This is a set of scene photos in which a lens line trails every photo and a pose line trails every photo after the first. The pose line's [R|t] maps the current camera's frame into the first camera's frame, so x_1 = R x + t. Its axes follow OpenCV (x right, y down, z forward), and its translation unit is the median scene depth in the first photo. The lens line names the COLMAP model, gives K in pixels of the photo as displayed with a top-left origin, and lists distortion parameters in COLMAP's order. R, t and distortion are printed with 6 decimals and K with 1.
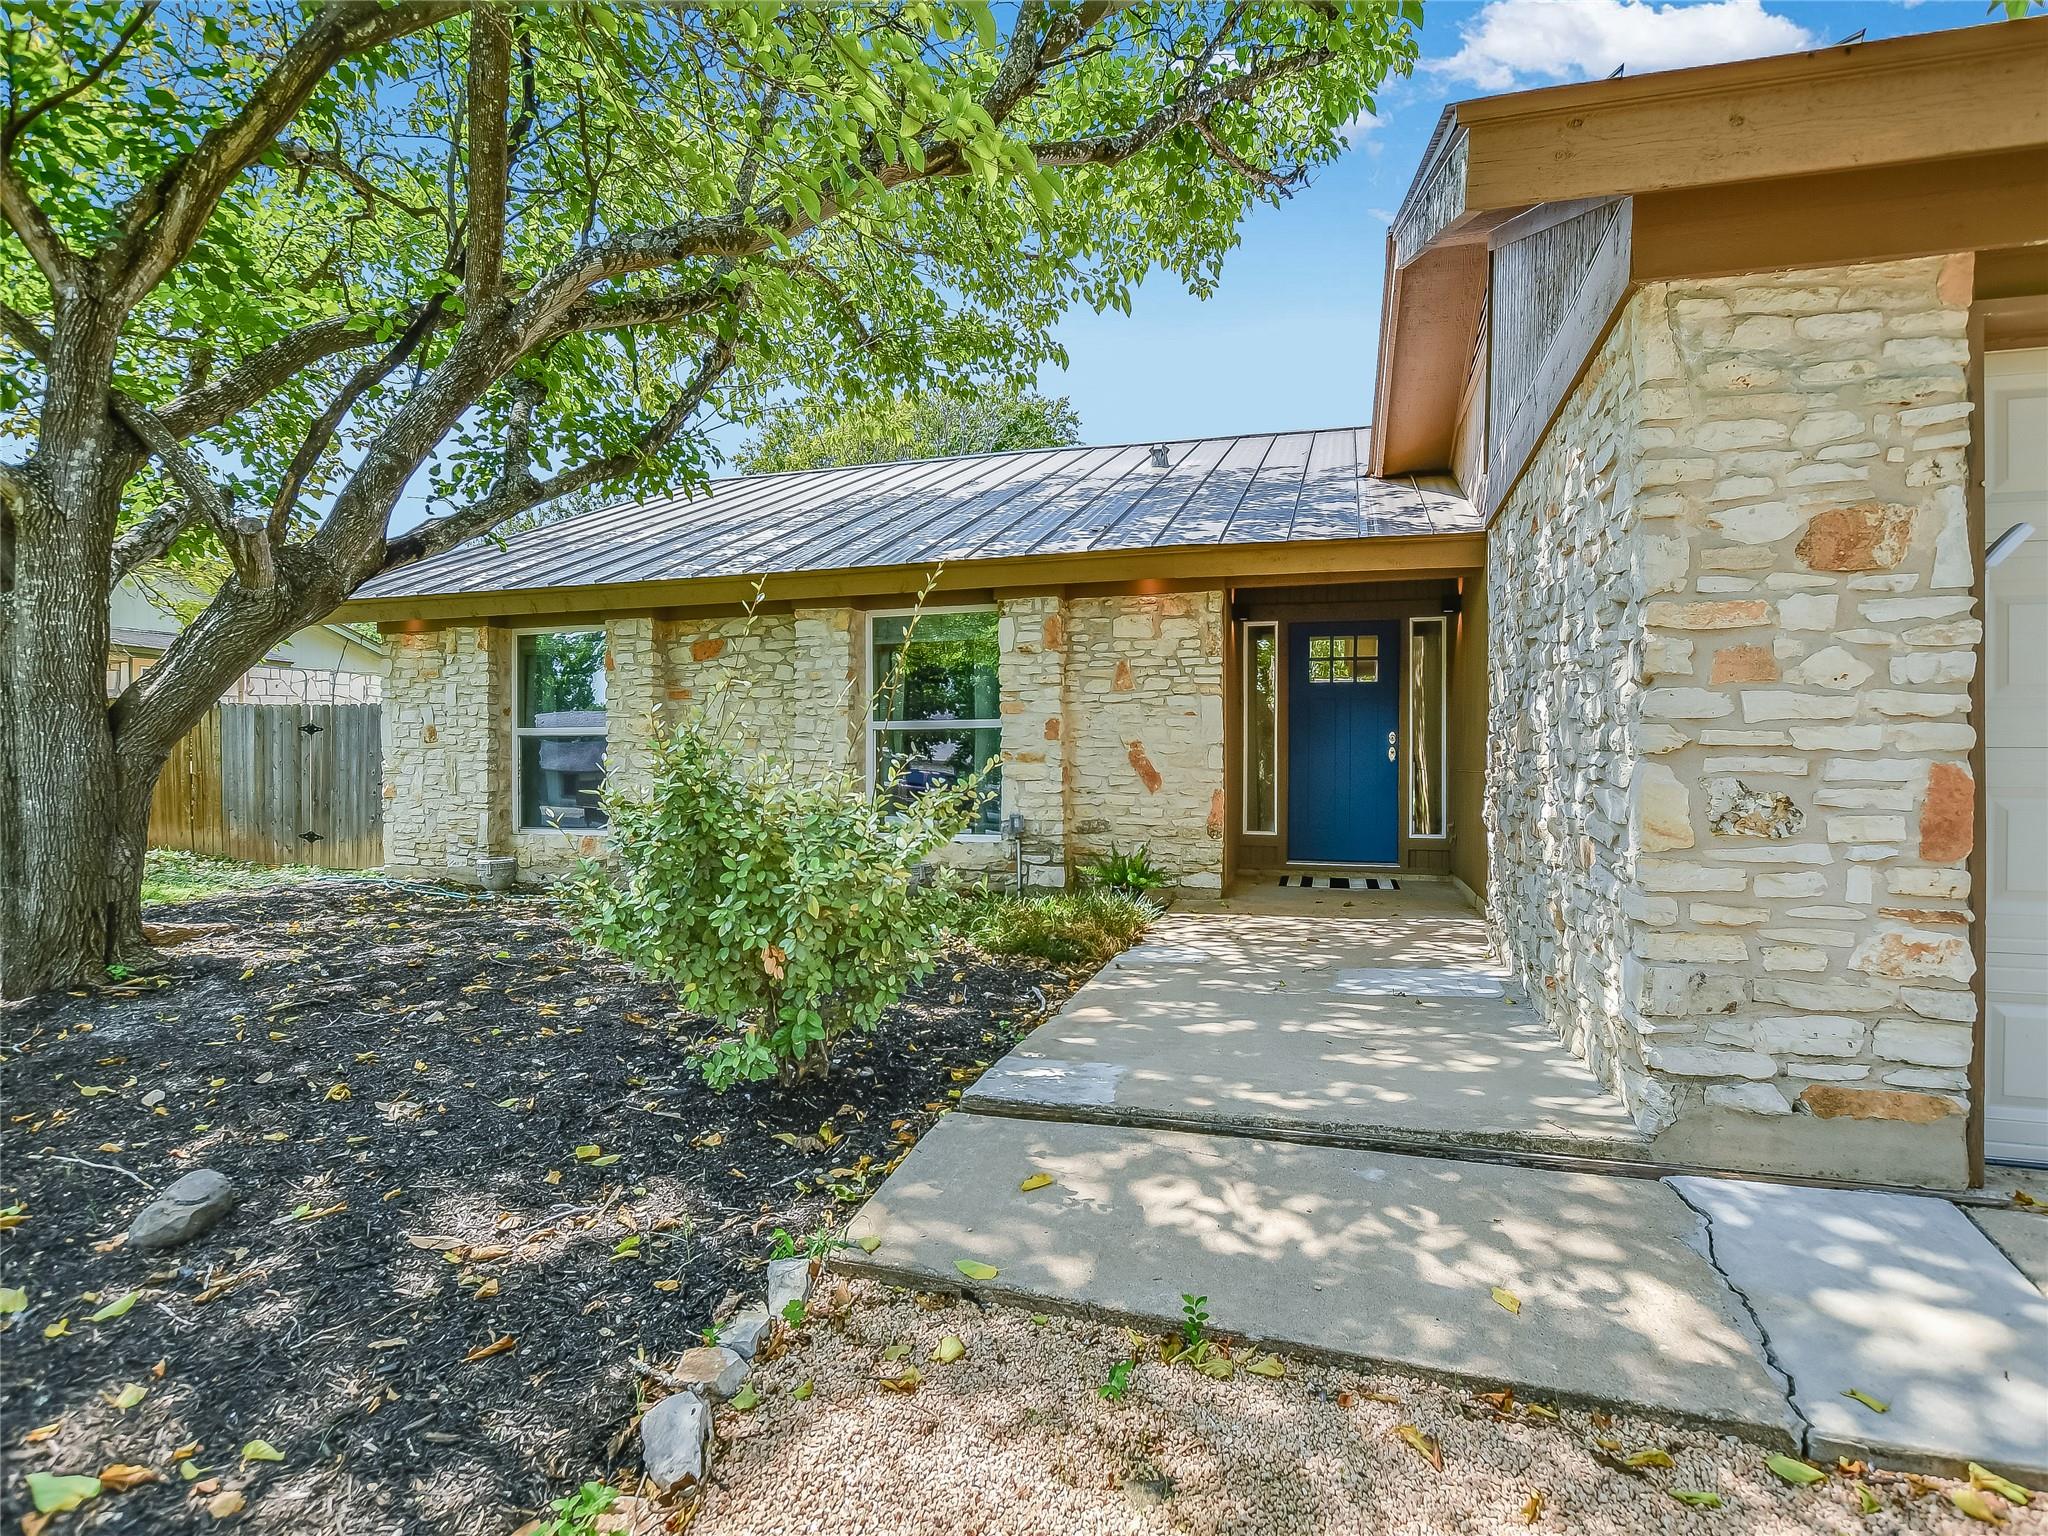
lens RADIAL K [[1039.3, 0, 1002.3], [0, 1039.3, 772.2], [0, 0, 1]] dist [-0.026967, 0.000394]
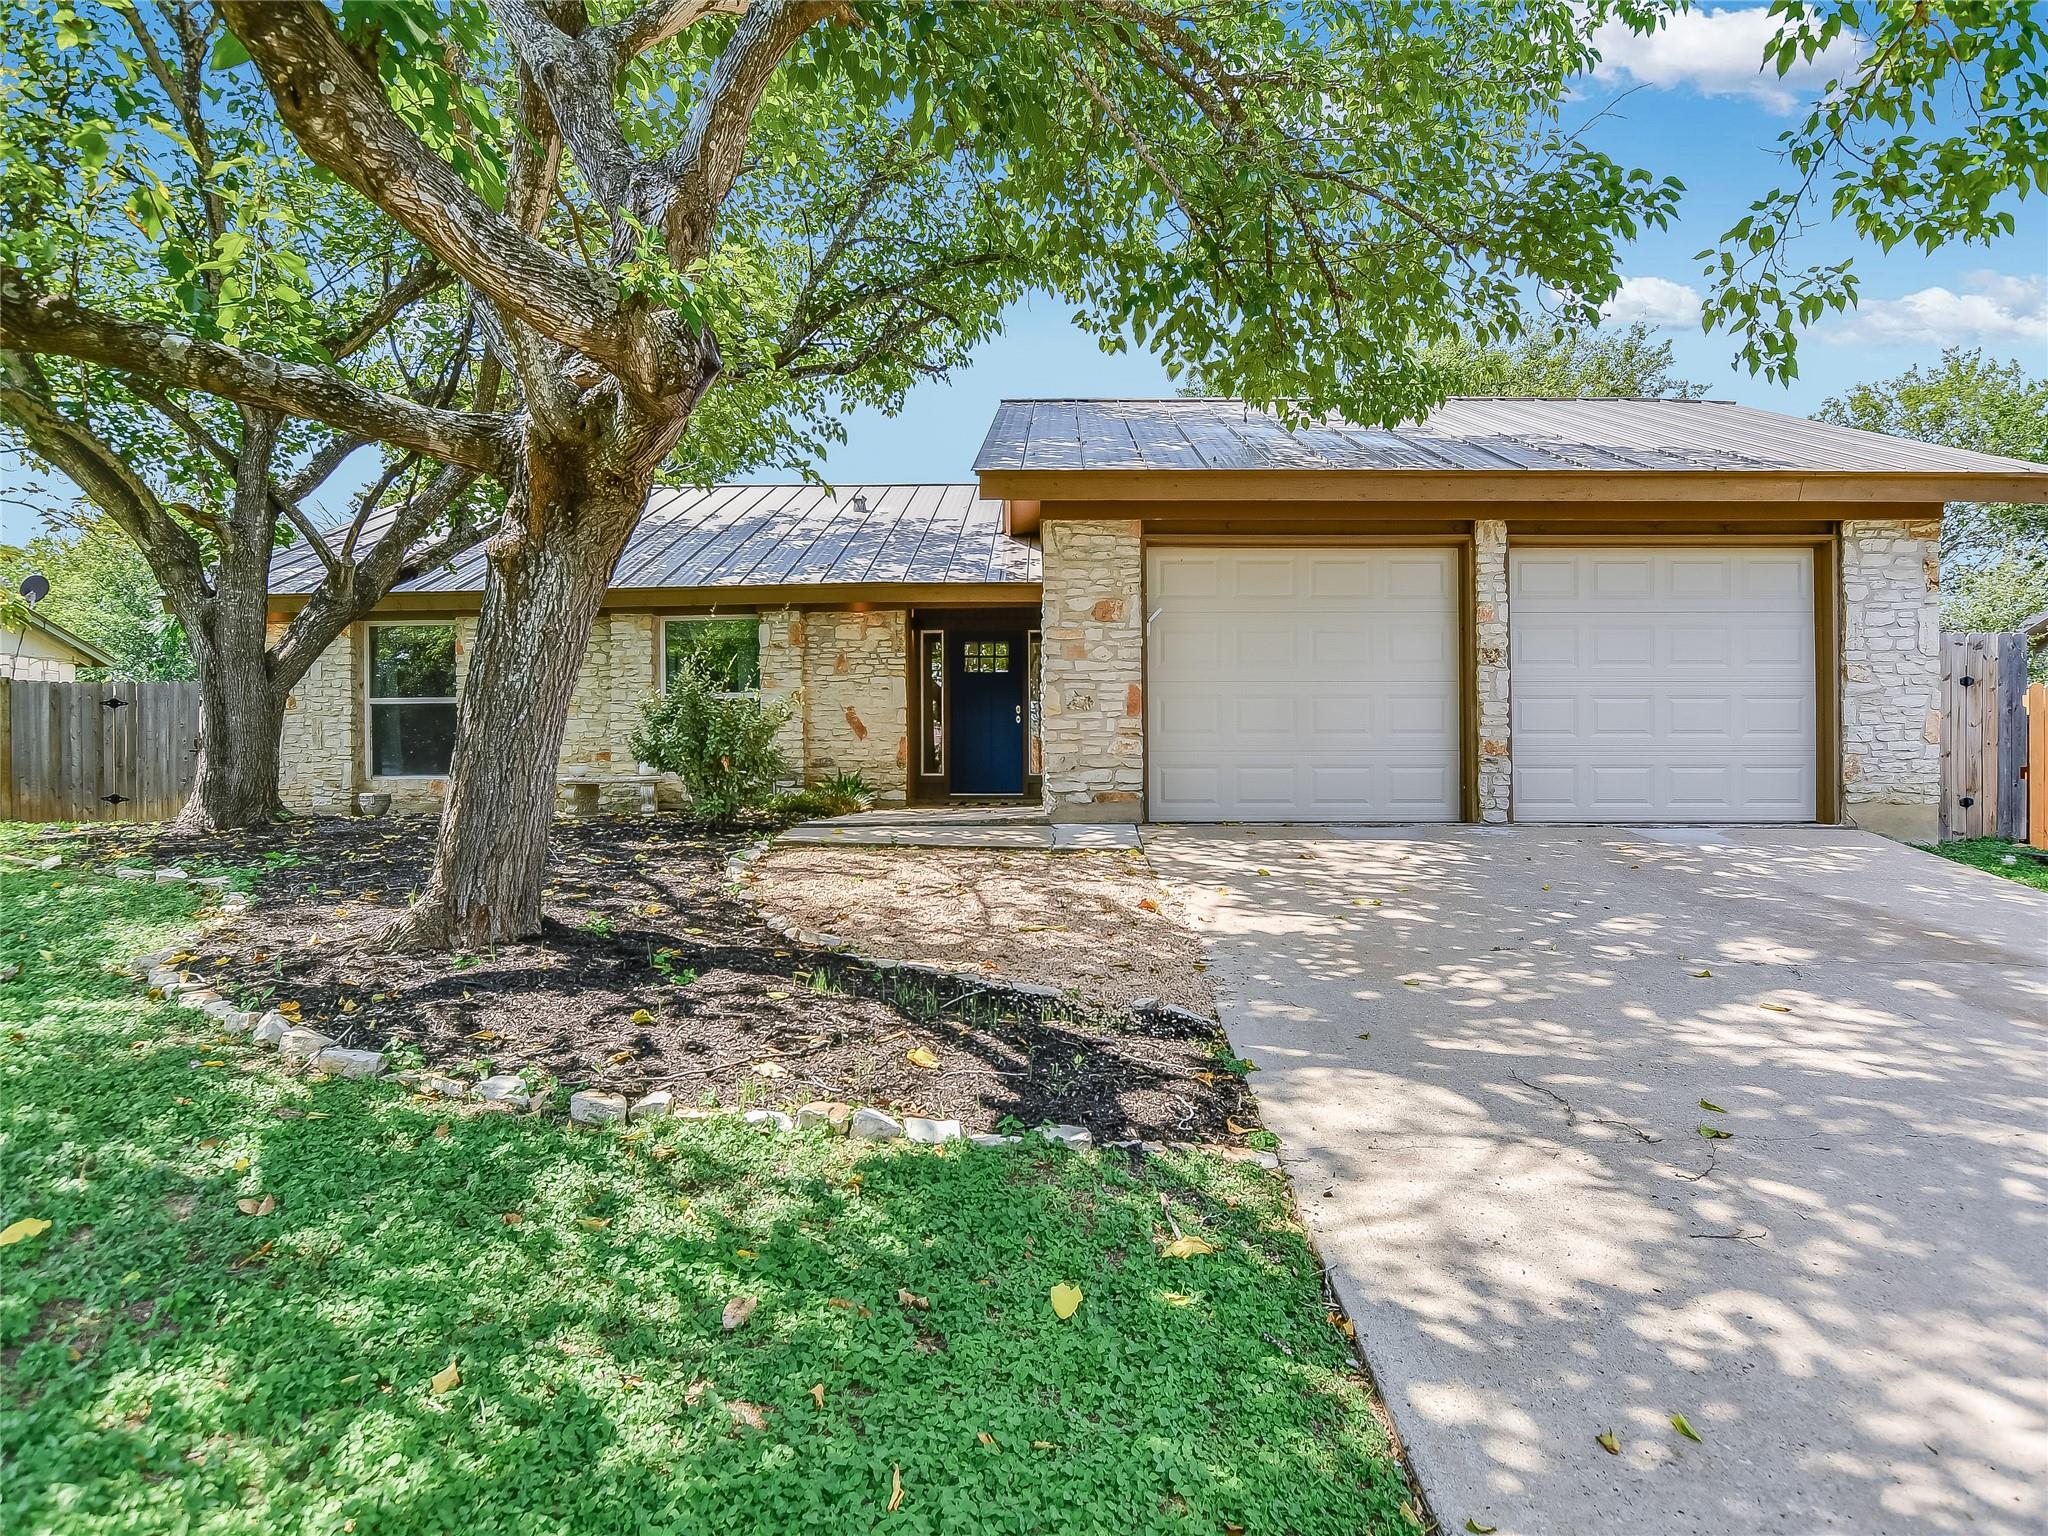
lens RADIAL K [[1105.4, 0, 1011.8], [0, 1105.4, 771.7], [0, 0, 1]] dist [-0.025920, 0.001779]
pose [[0.955996, -0.010754, 0.293184, -0.124176], [0.013913, 0.999865, -0.008689, 0.084840], [-0.293051, 0.012386, 0.956017, -0.636204]]
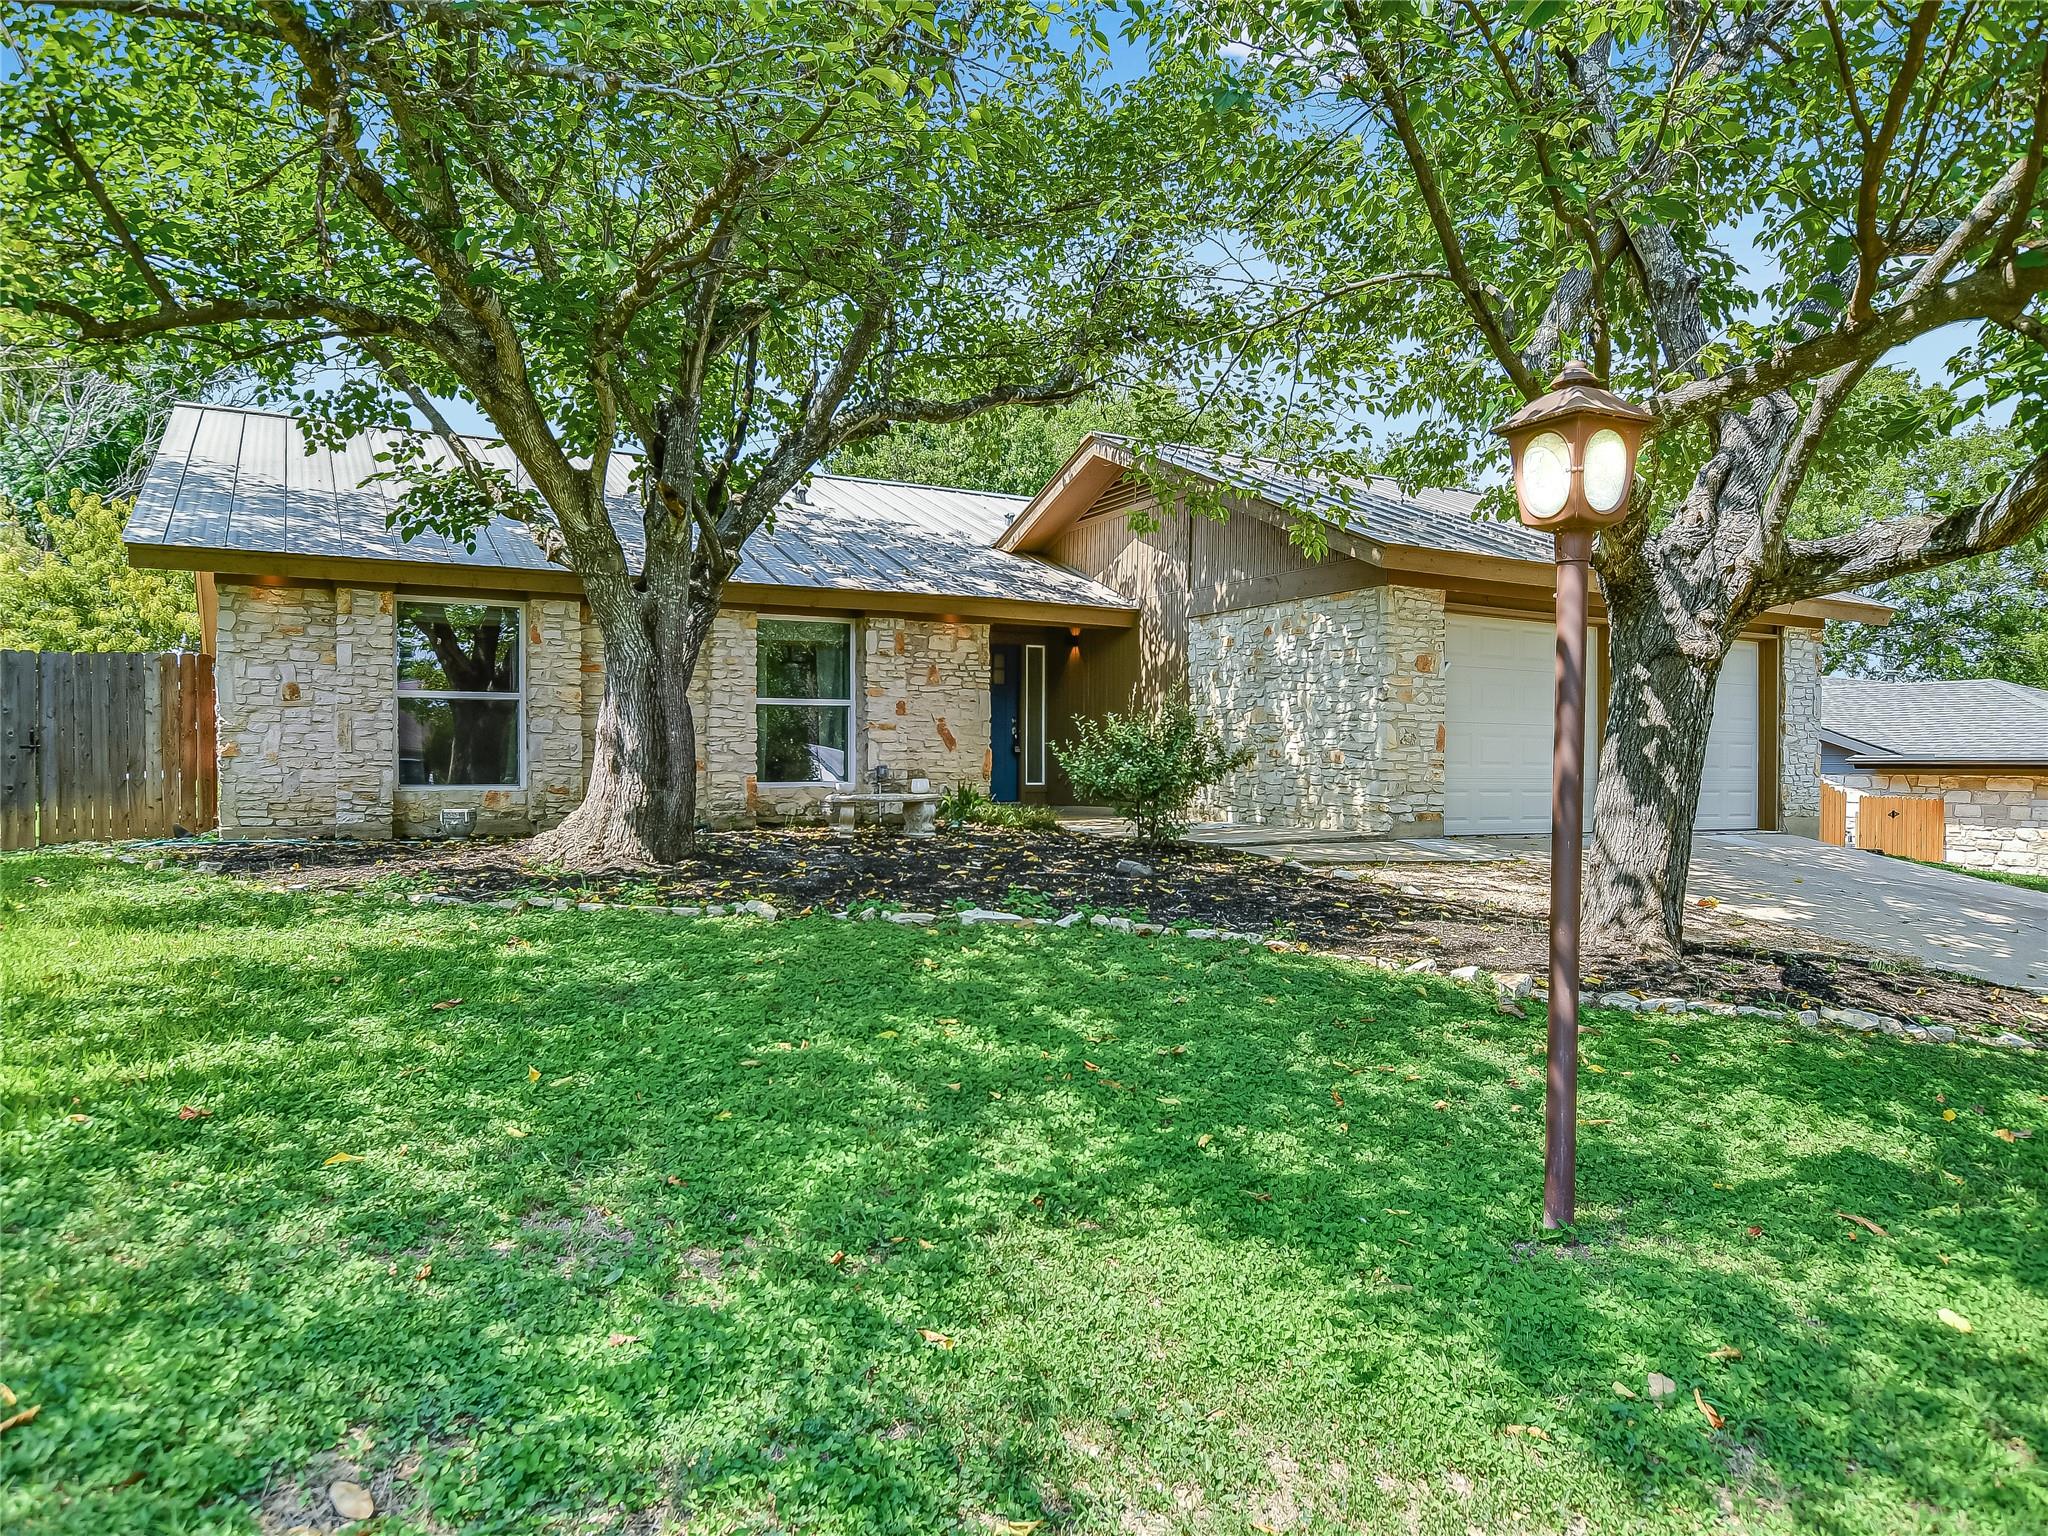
lens RADIAL K [[1135.0, 0, 1012.1], [0, 1135.0, 773.8], [0, 0, 1]] dist [-0.024599, 0.000862]
pose [[0.733423, -0.006054, 0.679746, -0.938973], [0.003108, 0.999980, 0.005552, 0.044420], [-0.679765, -0.001960, 0.733427, -0.303114]]
